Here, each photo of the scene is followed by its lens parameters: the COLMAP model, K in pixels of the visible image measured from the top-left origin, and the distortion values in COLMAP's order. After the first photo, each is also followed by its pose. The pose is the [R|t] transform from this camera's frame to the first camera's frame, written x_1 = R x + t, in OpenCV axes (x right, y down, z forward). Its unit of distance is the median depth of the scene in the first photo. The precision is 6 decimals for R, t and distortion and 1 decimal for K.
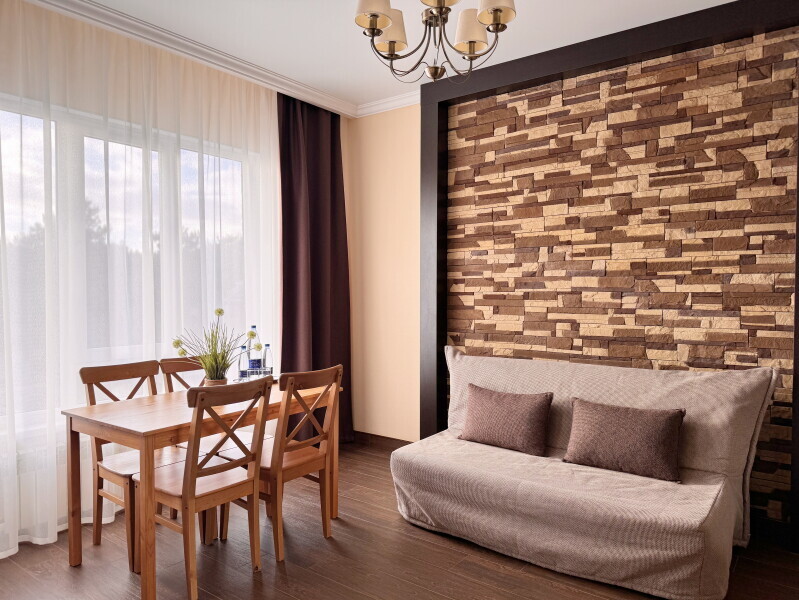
lens RADIAL K [[571.2, 0, 386.4], [0, 571.2, 303.0], [0, 0, 1]] dist [0.042122, -0.062973]
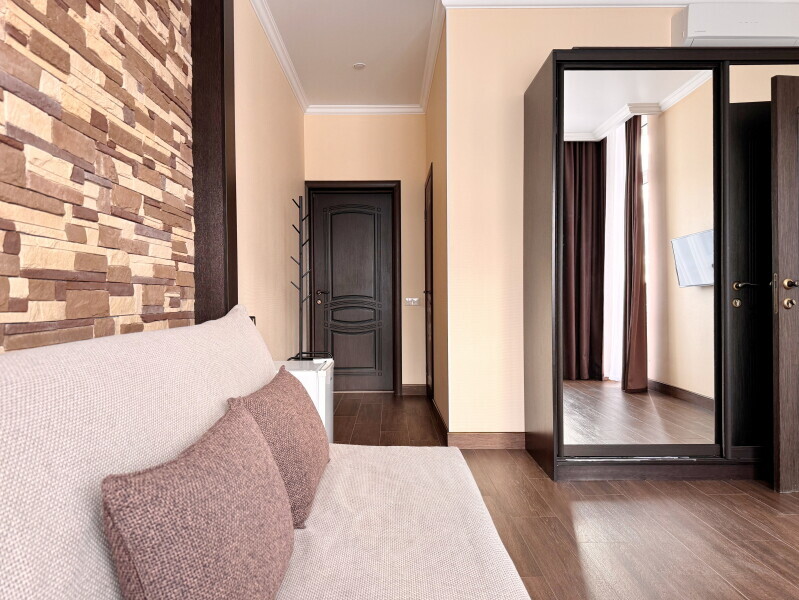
lens RADIAL K [[571.2, 0, 398.3], [0, 571.2, 301.4], [0, 0, 1]] dist [0.042122, -0.062973]
pose [[-0.624290, -0.003126, 0.781187, -0.082865], [0.022432, 0.999508, 0.021926, 0.076852], [-0.780871, 0.031212, -0.623912, 1.080633]]
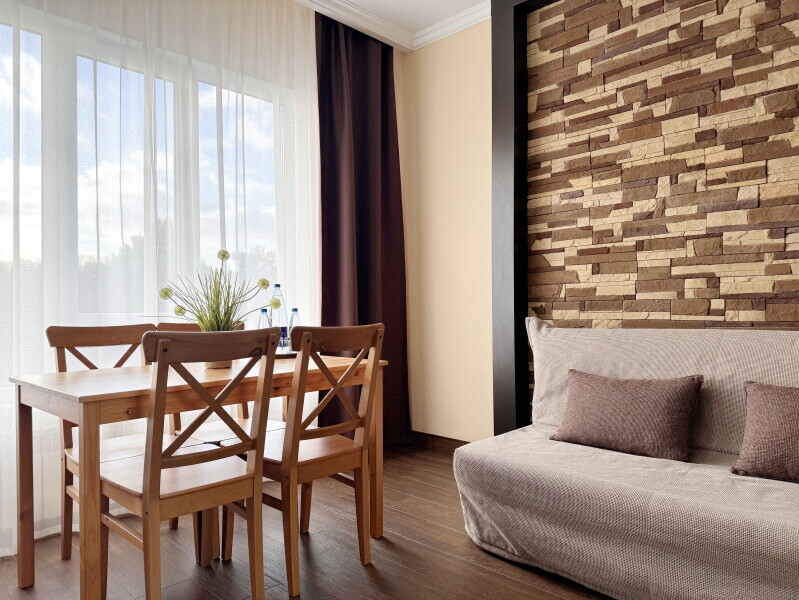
lens RADIAL K [[571.2, 0, 385.7], [0, 571.2, 306.3], [0, 0, 1]] dist [0.042122, -0.062973]
pose [[0.991845, -0.009295, -0.127113, 0.014640], [0.005718, 0.999578, -0.028476, 0.092786], [0.127324, 0.027517, 0.991479, 0.246162]]
